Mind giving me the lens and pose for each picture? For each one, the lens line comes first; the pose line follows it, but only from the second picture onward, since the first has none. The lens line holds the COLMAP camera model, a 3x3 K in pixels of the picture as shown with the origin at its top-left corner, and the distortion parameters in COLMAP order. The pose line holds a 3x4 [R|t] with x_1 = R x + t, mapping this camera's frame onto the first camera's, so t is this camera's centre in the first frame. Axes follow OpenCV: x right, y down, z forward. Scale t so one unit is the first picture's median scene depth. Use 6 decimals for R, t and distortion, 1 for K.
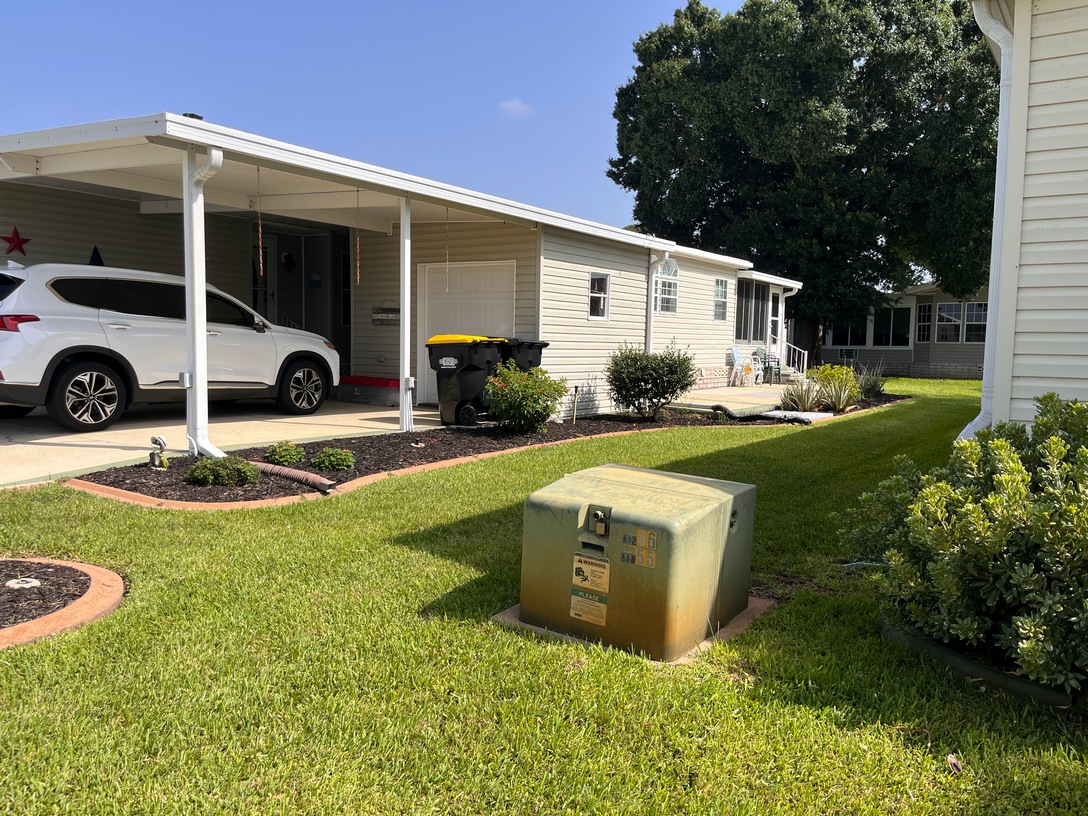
lens RADIAL K [[829.4, 0, 540.7], [0, 829.4, 398.4], [0, 0, 1]] dist [0.050418, -0.075625]
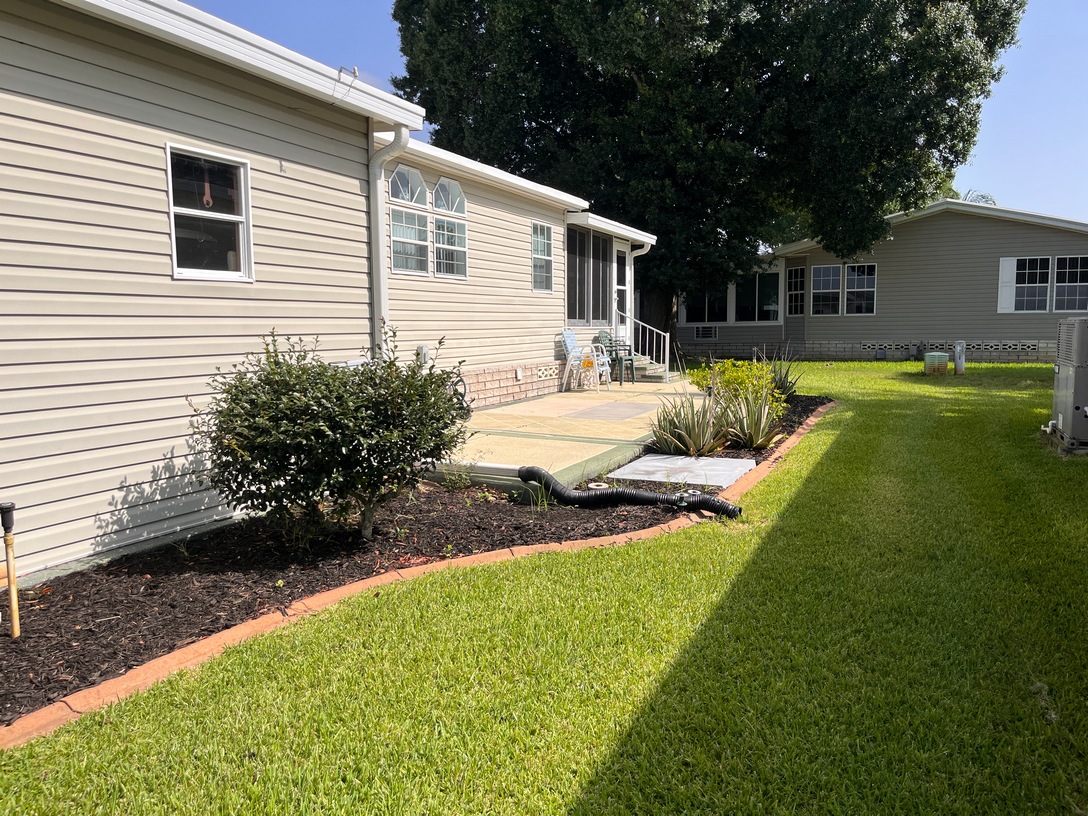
lens RADIAL K [[829.4, 0, 539.6], [0, 829.4, 414.0], [0, 0, 1]] dist [0.050418, -0.075625]
pose [[0.981274, -0.050896, 0.185772, 0.079539], [0.043511, 0.998100, 0.043619, -0.023535], [-0.187640, -0.034719, 0.981624, 0.327541]]
